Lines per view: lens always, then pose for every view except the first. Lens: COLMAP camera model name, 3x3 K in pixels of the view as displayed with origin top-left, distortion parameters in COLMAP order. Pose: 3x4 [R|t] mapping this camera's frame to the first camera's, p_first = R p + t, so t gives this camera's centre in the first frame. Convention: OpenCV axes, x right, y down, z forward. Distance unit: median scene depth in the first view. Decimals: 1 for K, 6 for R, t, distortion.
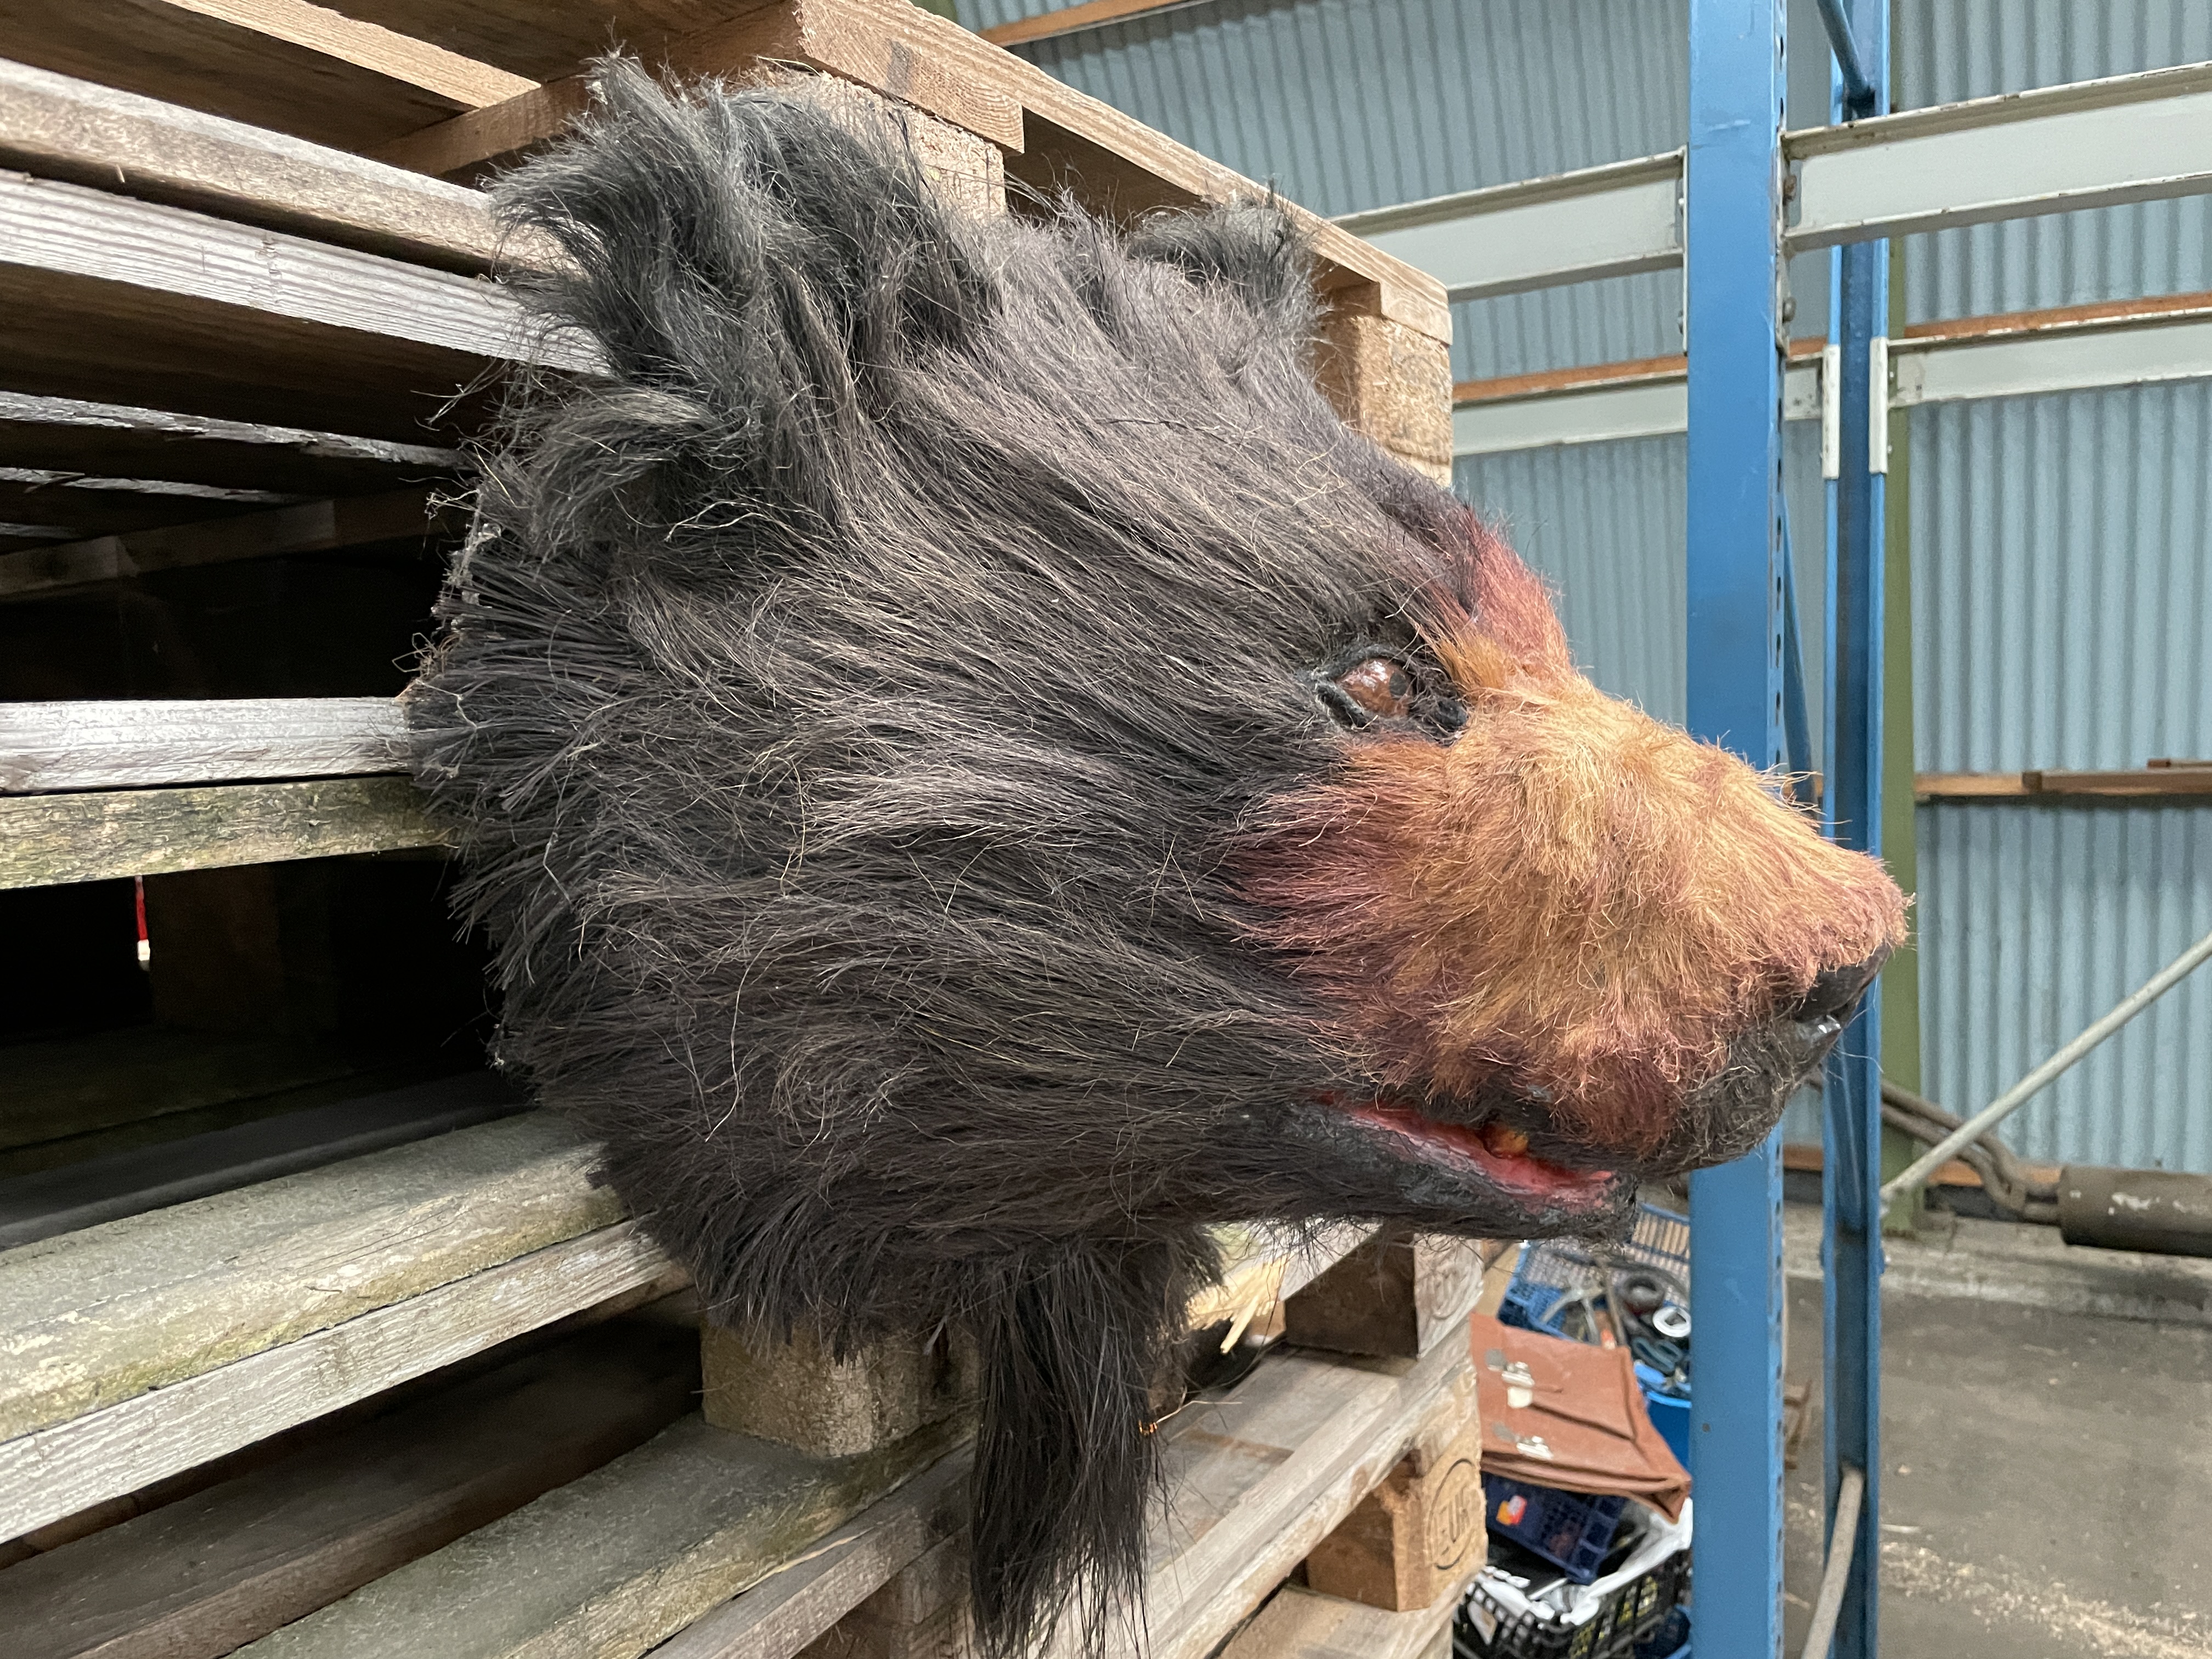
lens RADIAL K [[1693.2, 0, 1127.2], [0, 1693.2, 831.5], [0, 0, 1]] dist [0.087344, -0.129742]
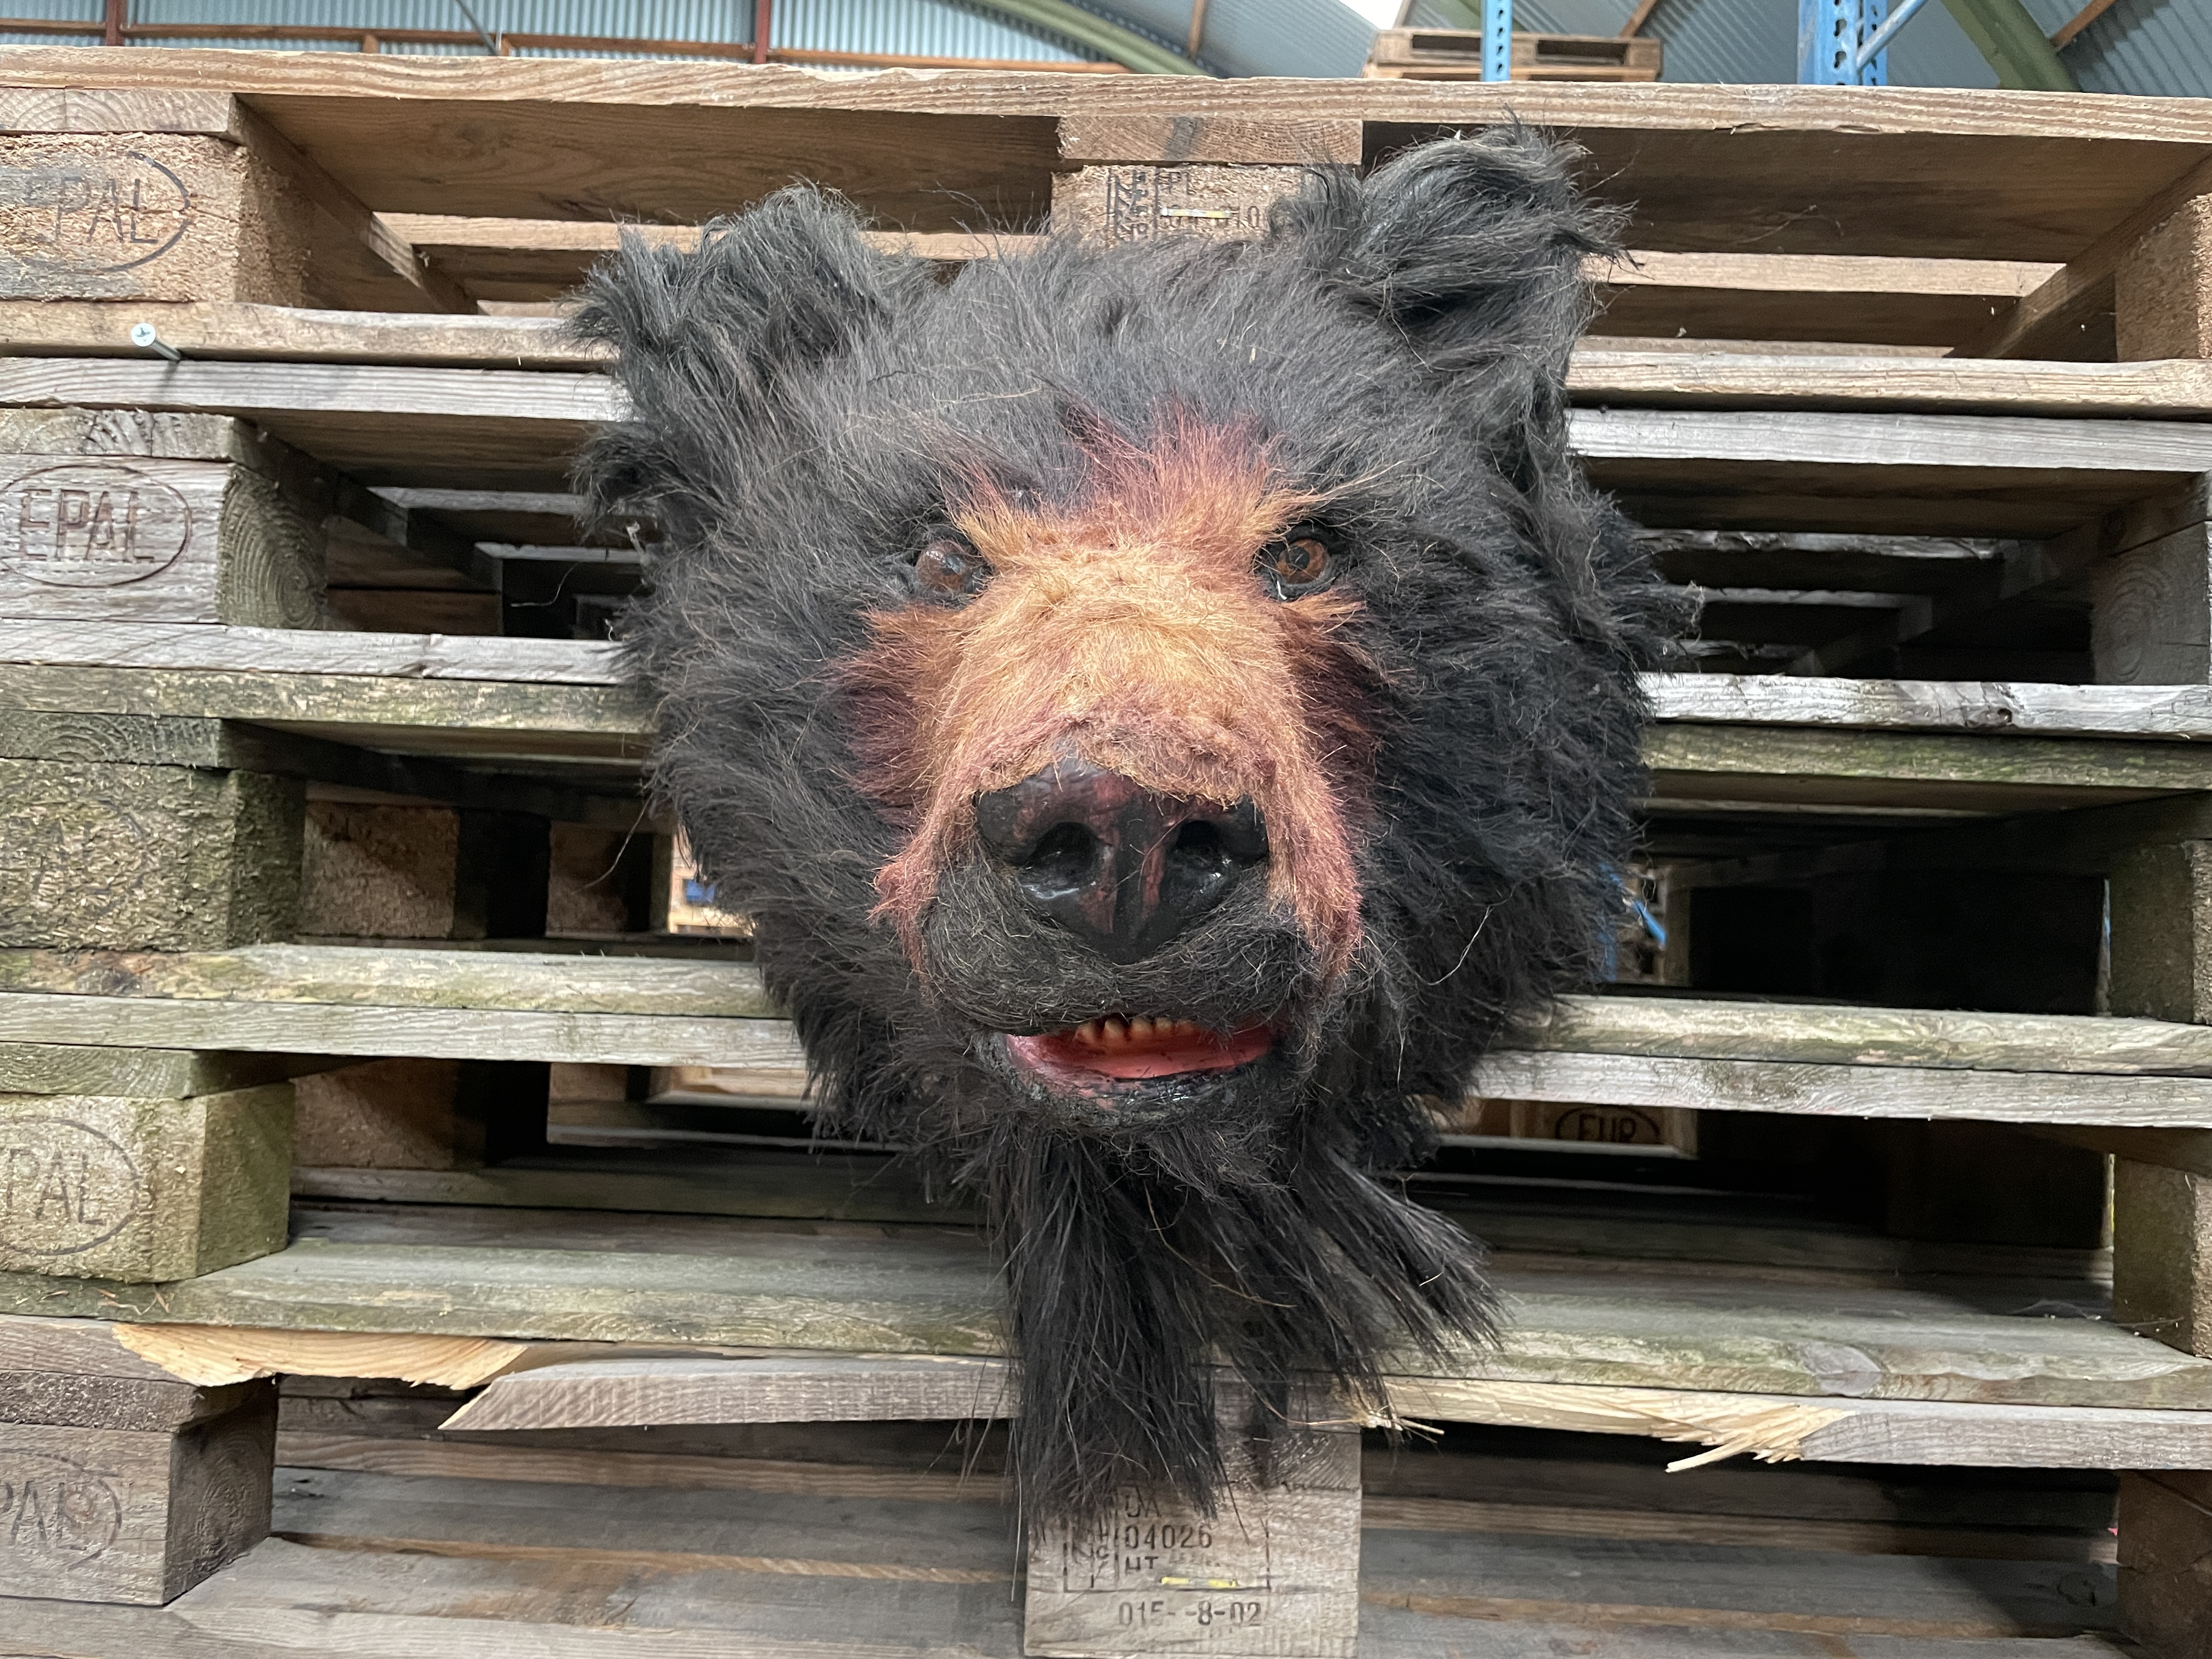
lens RADIAL K [[1693.2, 0, 1117.6], [0, 1693.2, 815.7], [0, 0, 1]] dist [0.087344, -0.129742]
pose [[0.493089, 0.006165, -0.869957, 0.509045], [-0.116400, 0.991452, -0.058949, 0.055748], [0.862157, 0.130330, 0.489592, 0.255300]]
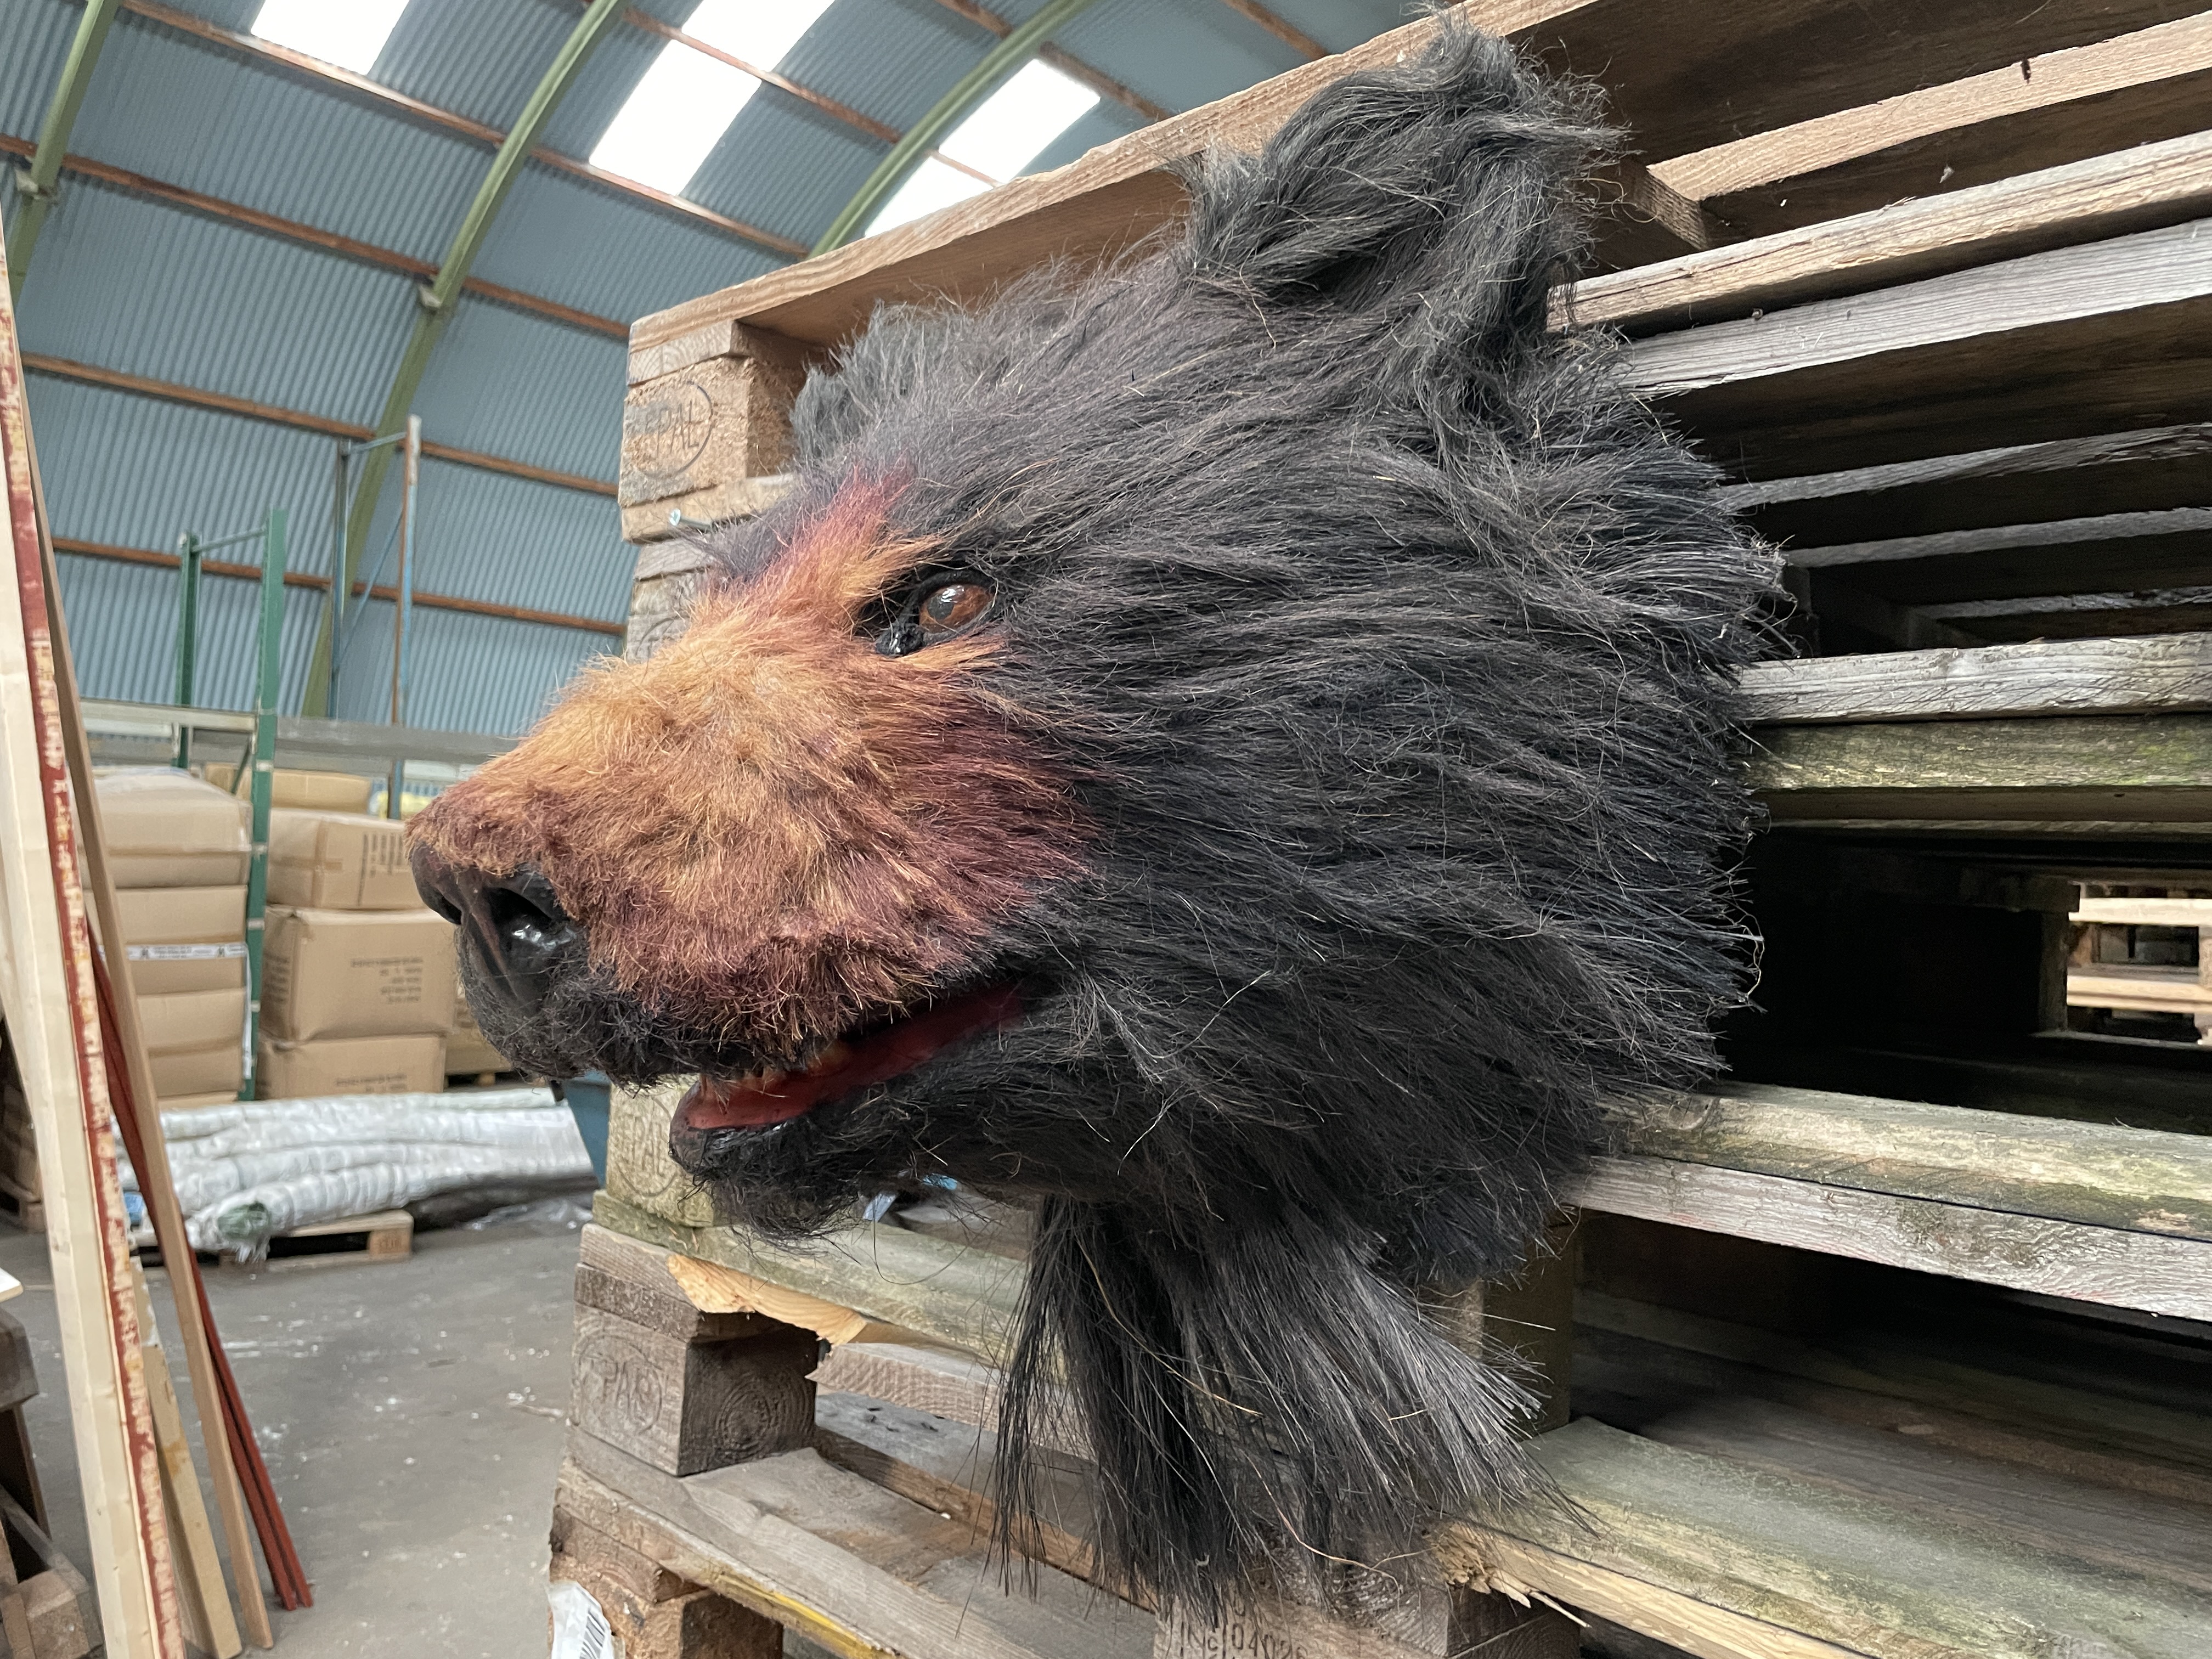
lens RADIAL K [[1693.2, 0, 1118.3], [0, 1693.2, 813.9], [0, 0, 1]] dist [0.087344, -0.129742]
pose [[-0.232305, -0.015085, -0.972526, 0.554579], [-0.103078, 0.994631, 0.009195, -0.003532], [0.967166, 0.102382, -0.232613, 0.686035]]
